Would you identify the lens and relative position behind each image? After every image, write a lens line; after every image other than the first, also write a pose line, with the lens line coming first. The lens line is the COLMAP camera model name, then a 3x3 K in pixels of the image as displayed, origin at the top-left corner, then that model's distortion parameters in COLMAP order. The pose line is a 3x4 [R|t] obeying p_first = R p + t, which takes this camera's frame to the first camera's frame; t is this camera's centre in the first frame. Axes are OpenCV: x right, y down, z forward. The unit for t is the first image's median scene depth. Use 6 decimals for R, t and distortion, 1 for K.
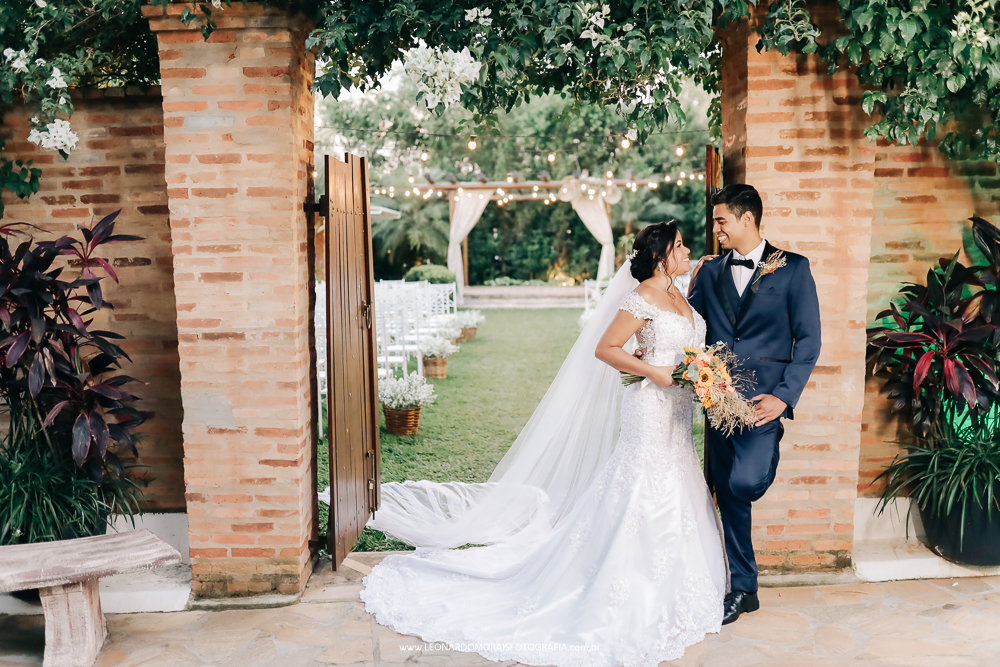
lens RADIAL K [[960.1, 0, 500.0], [0, 960.1, 333.5], [0, 0, 1]] dist [-0.063863, 0.109127]
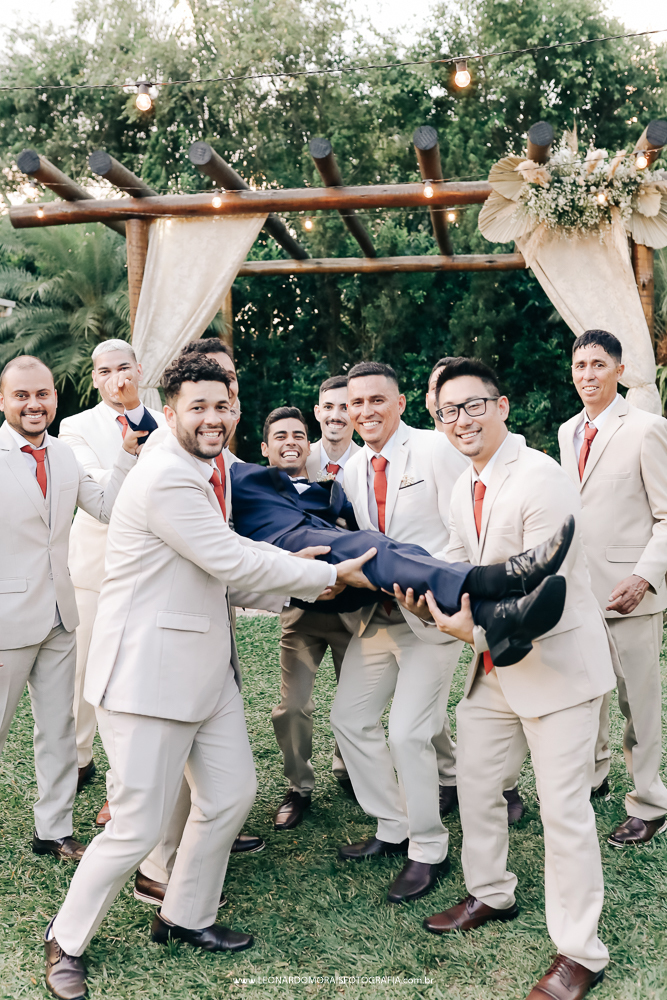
lens RADIAL K [[1043.5, 0, 314.1], [0, 1043.5, 480.0], [0, 0, 1]] dist [-0.026989, 0.007663]
pose [[0.997316, -0.003599, -0.073127, 0.171740], [0.003233, 0.999982, -0.005125, -0.320293], [0.073144, 0.004875, 0.997309, 3.426303]]
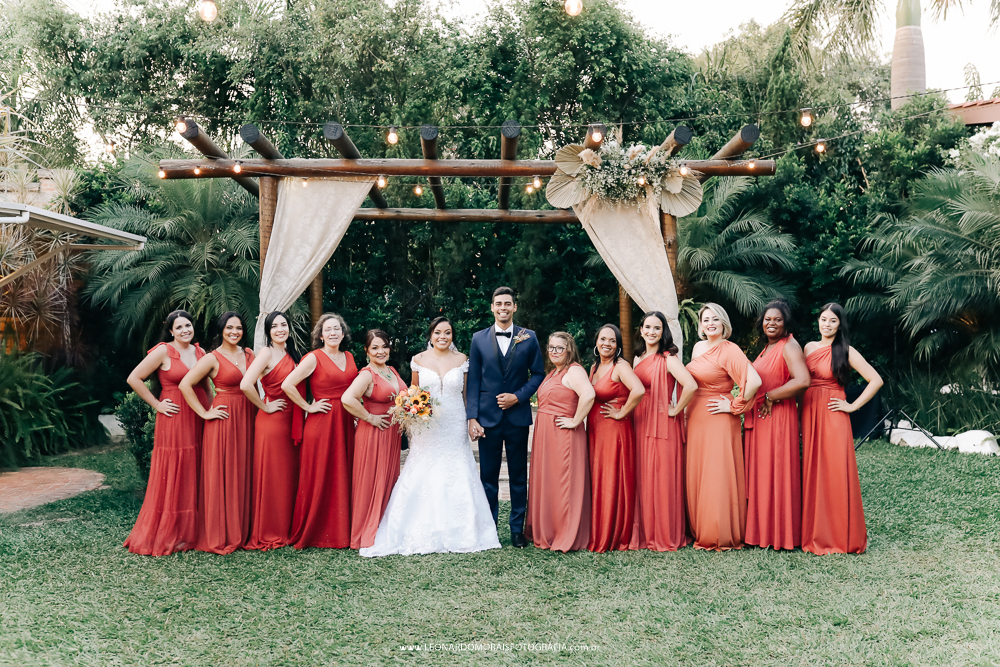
lens RADIAL K [[979.3, 0, 500.0], [0, 979.3, 333.5], [0, 0, 1]] dist [-0.058514, 0.085369]
pose [[0.995545, 0.009295, 0.093833, 0.036855], [-0.002536, 0.997408, -0.071902, -0.305138], [-0.094258, 0.071344, 0.992988, 3.143092]]
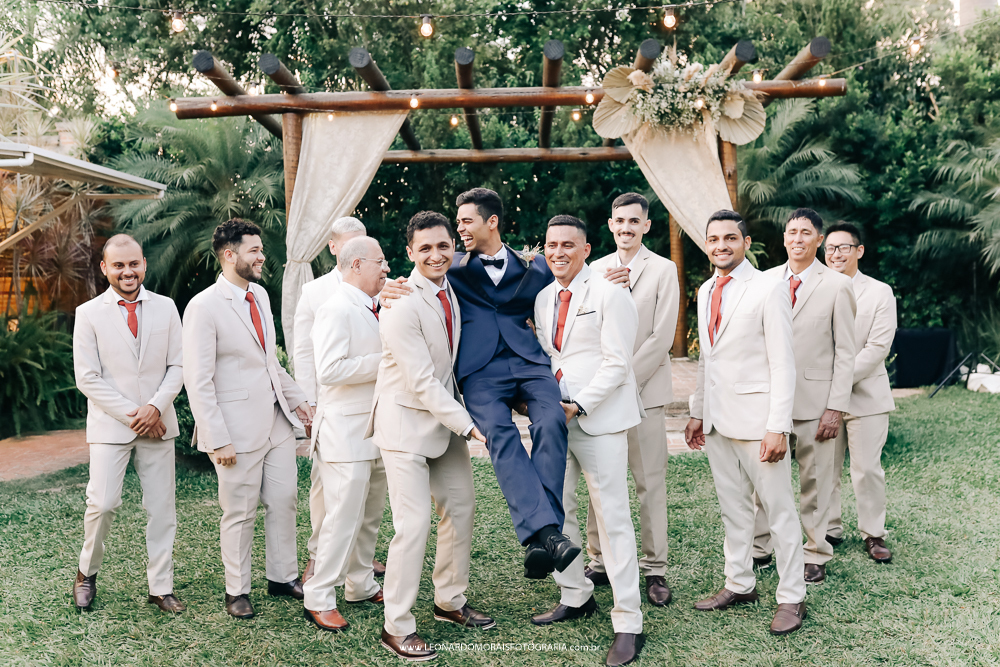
lens RADIAL K [[989.5, 0, 494.3], [0, 989.5, 332.9], [0, 0, 1]] dist [-0.044519, 0.044770]
pose [[0.998603, -0.015529, 0.050513, 0.031869], [0.017007, 0.999436, -0.028953, -0.291462], [-0.050035, 0.029771, 0.998304, 3.274521]]
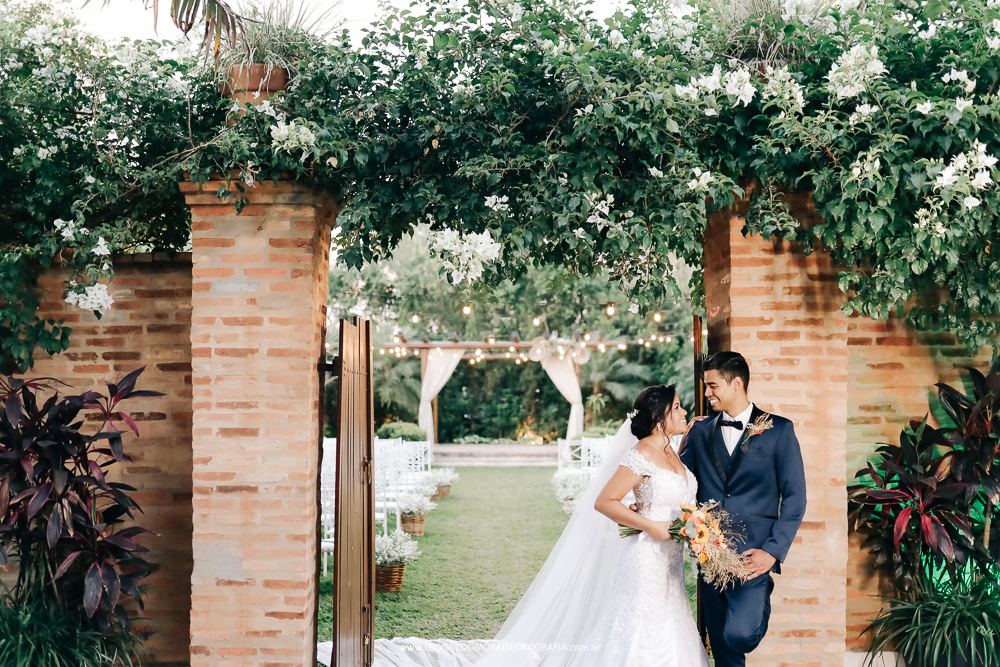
lens RADIAL K [[960.1, 0, 500.0], [0, 960.1, 333.5], [0, 0, 1]] dist [-0.063863, 0.109127]
pose [[0.999204, 0.013547, 0.037533, -0.041672], [-0.007226, 0.986485, -0.163694, 0.003408], [-0.039244, 0.163293, 0.985797, -0.058308]]
